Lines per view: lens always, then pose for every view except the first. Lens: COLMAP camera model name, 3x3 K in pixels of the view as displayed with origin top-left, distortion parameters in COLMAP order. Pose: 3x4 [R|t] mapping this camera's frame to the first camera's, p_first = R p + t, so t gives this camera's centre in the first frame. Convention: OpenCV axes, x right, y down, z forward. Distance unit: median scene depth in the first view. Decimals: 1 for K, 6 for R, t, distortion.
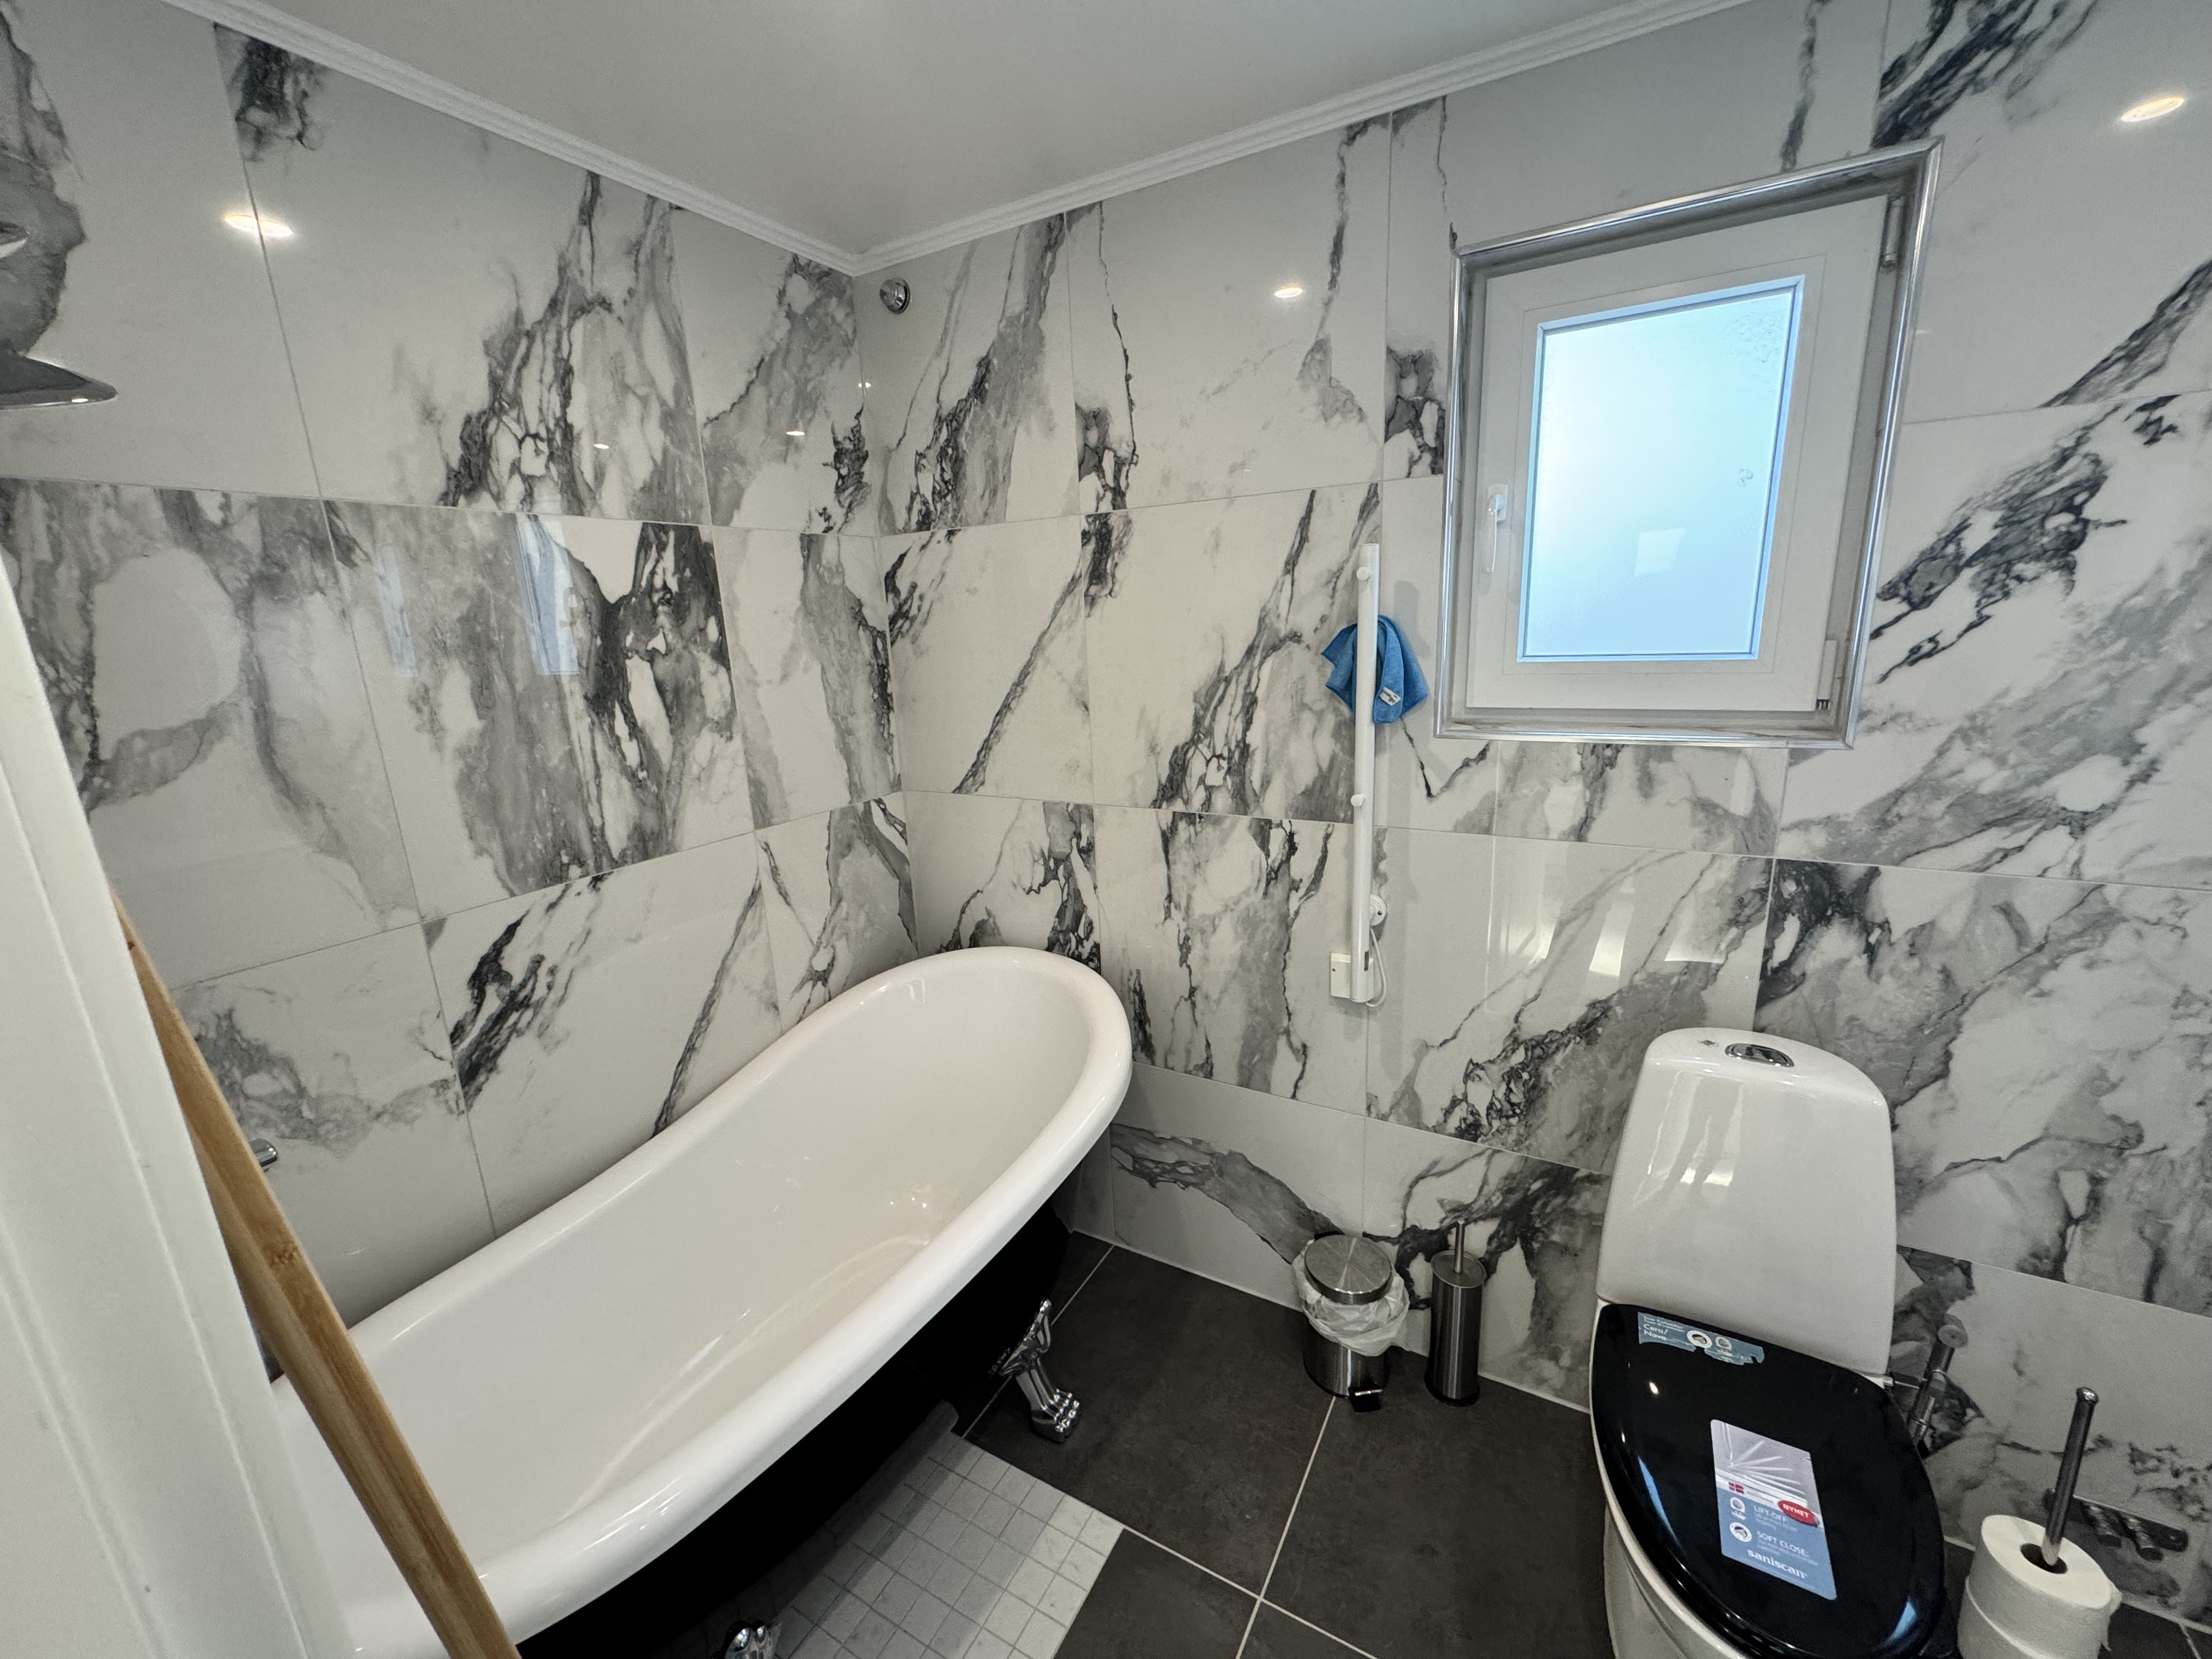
lens RADIAL K [[882.6, 0, 1107.5], [0, 882.6, 828.5], [0, 0, 1]] dist [-0.002862, -0.000032]
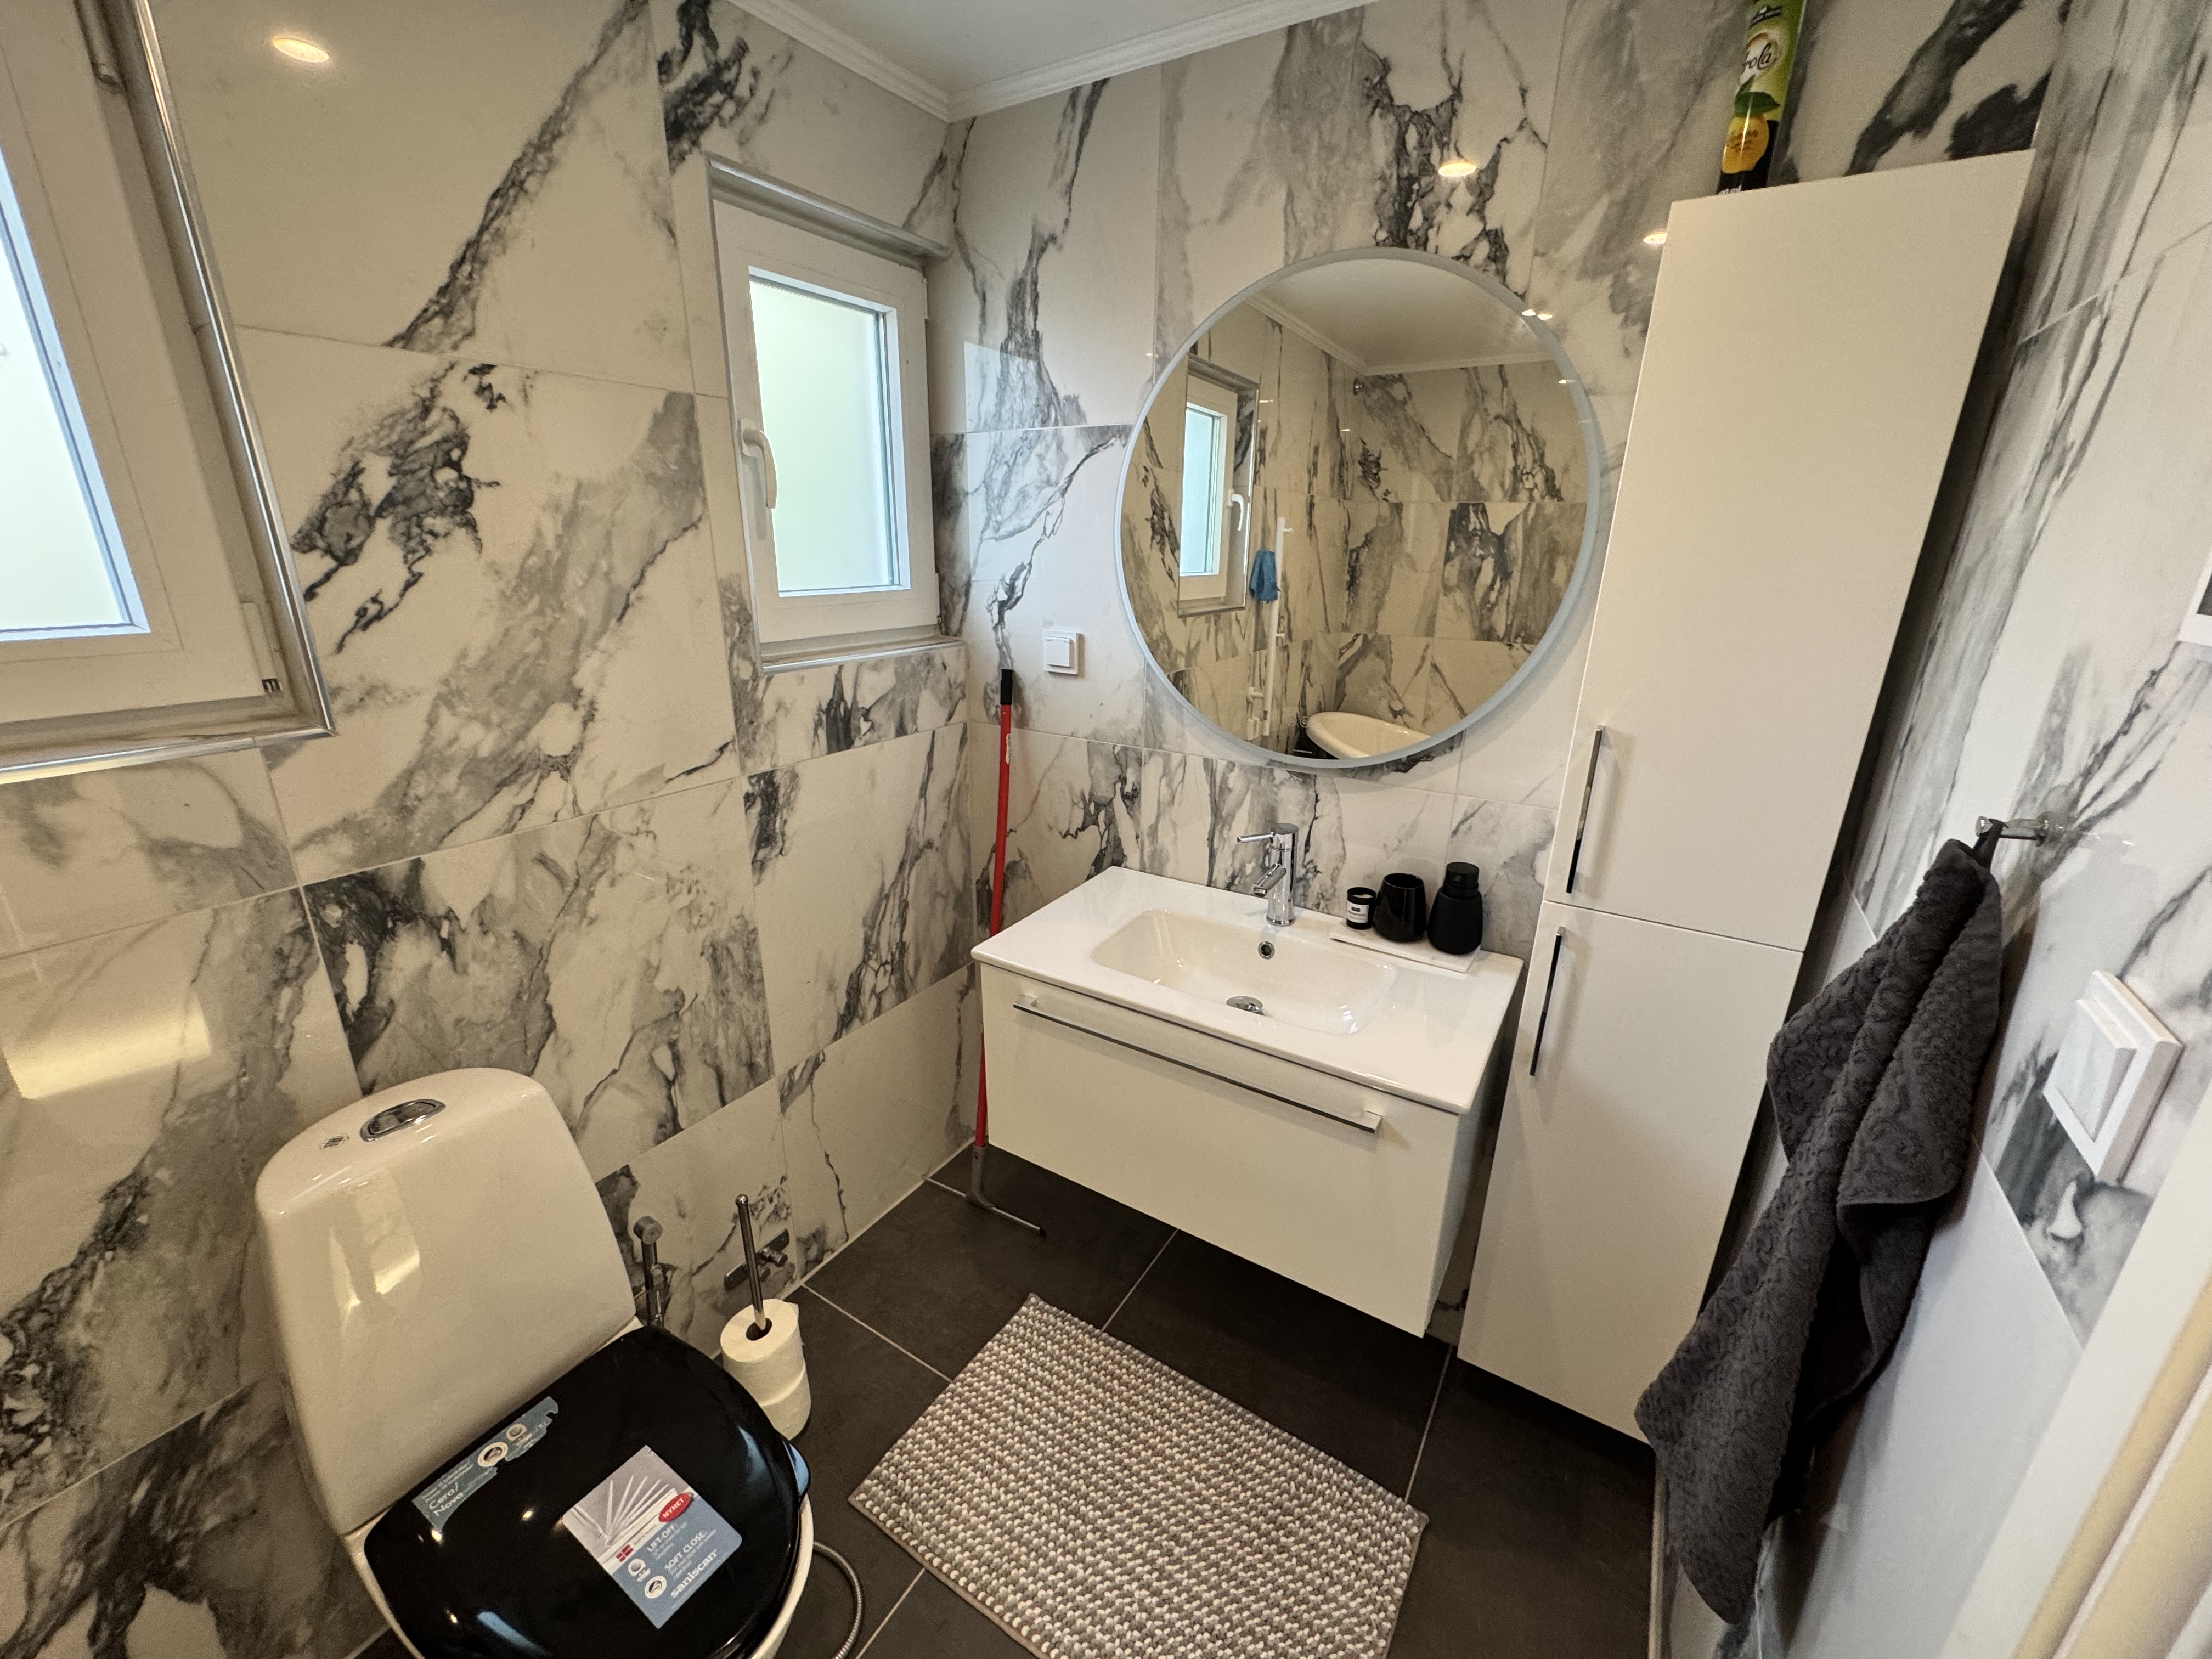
lens RADIAL K [[882.6, 0, 1104.3], [0, 882.6, 825.7], [0, 0, 1]] dist [-0.002862, -0.000032]
pose [[0.040468, -0.267048, 0.962833, 0.057125], [0.221129, 0.942122, 0.252010, -0.061121], [-0.974405, 0.202712, 0.097178, 0.243889]]
